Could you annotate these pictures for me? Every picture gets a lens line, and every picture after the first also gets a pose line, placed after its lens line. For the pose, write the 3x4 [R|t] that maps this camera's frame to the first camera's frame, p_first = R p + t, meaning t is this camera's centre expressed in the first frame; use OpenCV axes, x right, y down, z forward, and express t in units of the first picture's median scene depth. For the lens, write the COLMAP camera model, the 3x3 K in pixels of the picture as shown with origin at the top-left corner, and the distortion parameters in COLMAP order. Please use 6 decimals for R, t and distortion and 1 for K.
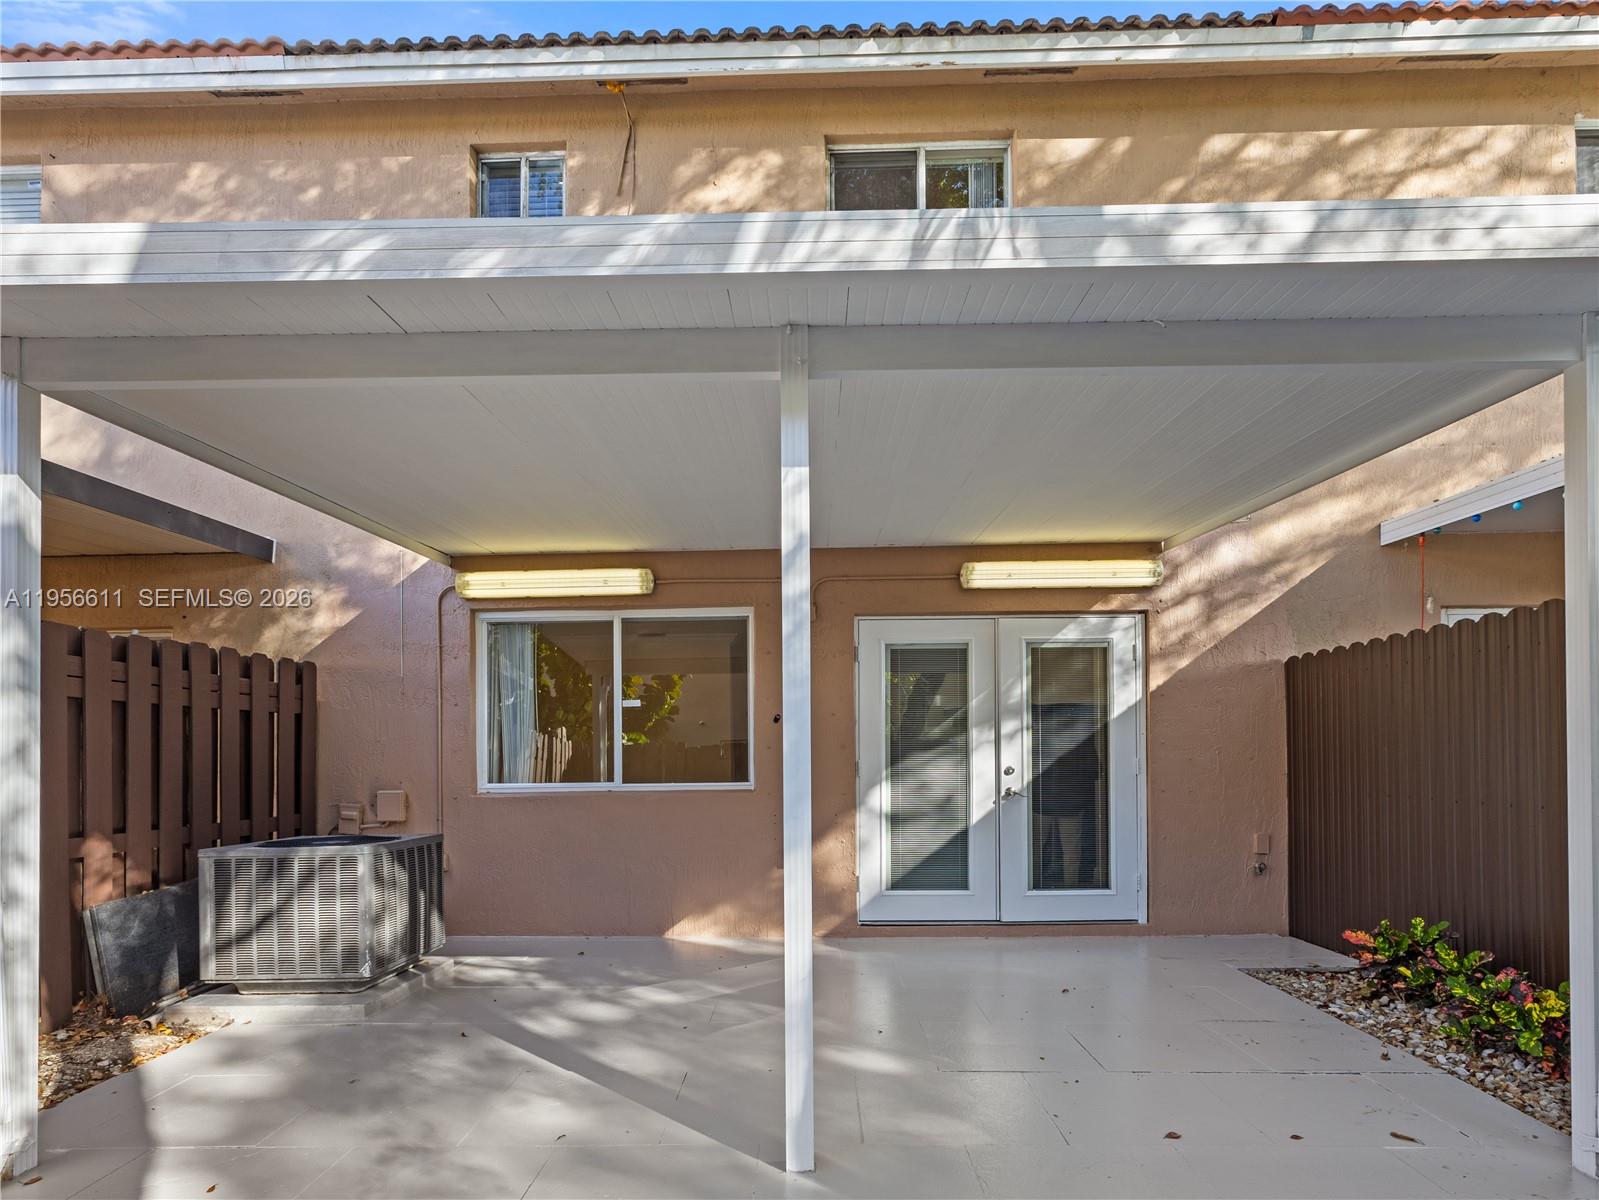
lens RADIAL K [[857.7, 0, 801.2], [0, 857.7, 716.7], [0, 0, 1]] dist [-0.004027, 0.007648]
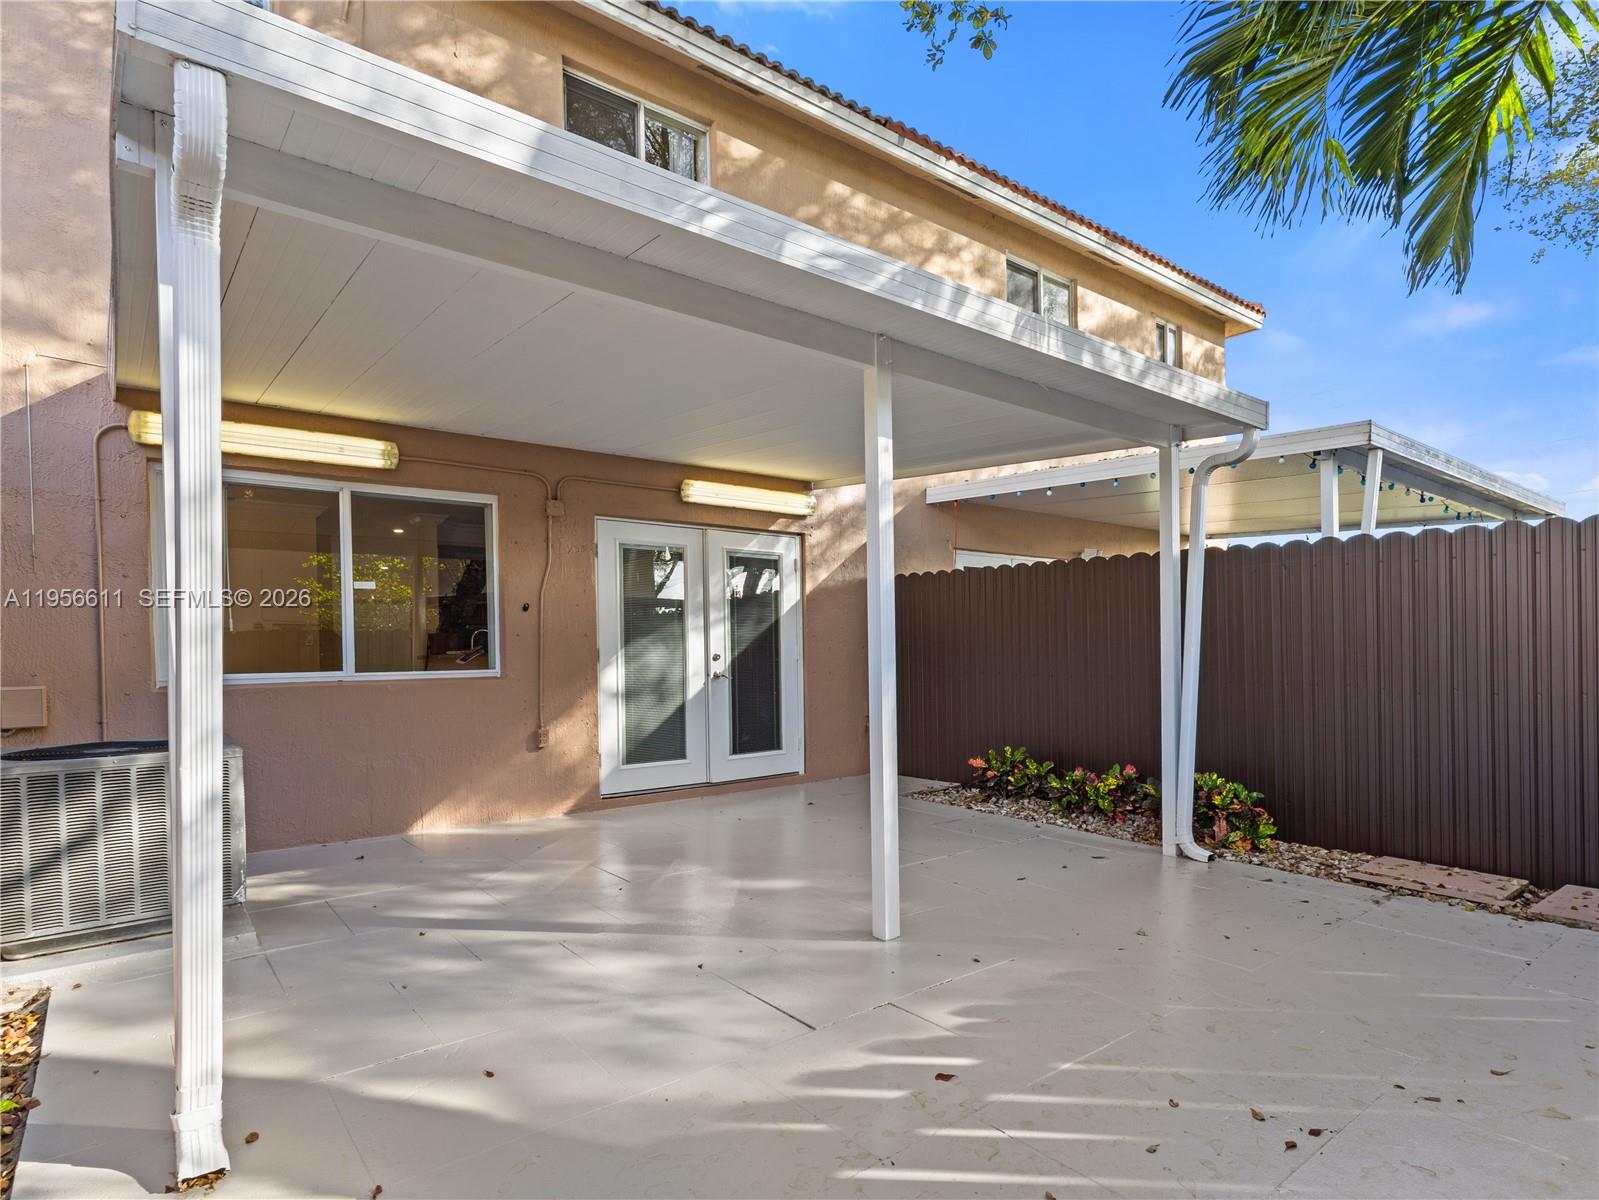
lens RADIAL K [[845.2, 0, 799.5], [0, 845.2, 600.0], [0, 0, 1]] dist [0.005007, 0.002399]
pose [[0.783093, 0.039644, 0.620640, -0.396998], [-0.033833, 0.999204, -0.021137, 0.003986], [-0.620984, -0.004446, 0.783811, -0.002056]]
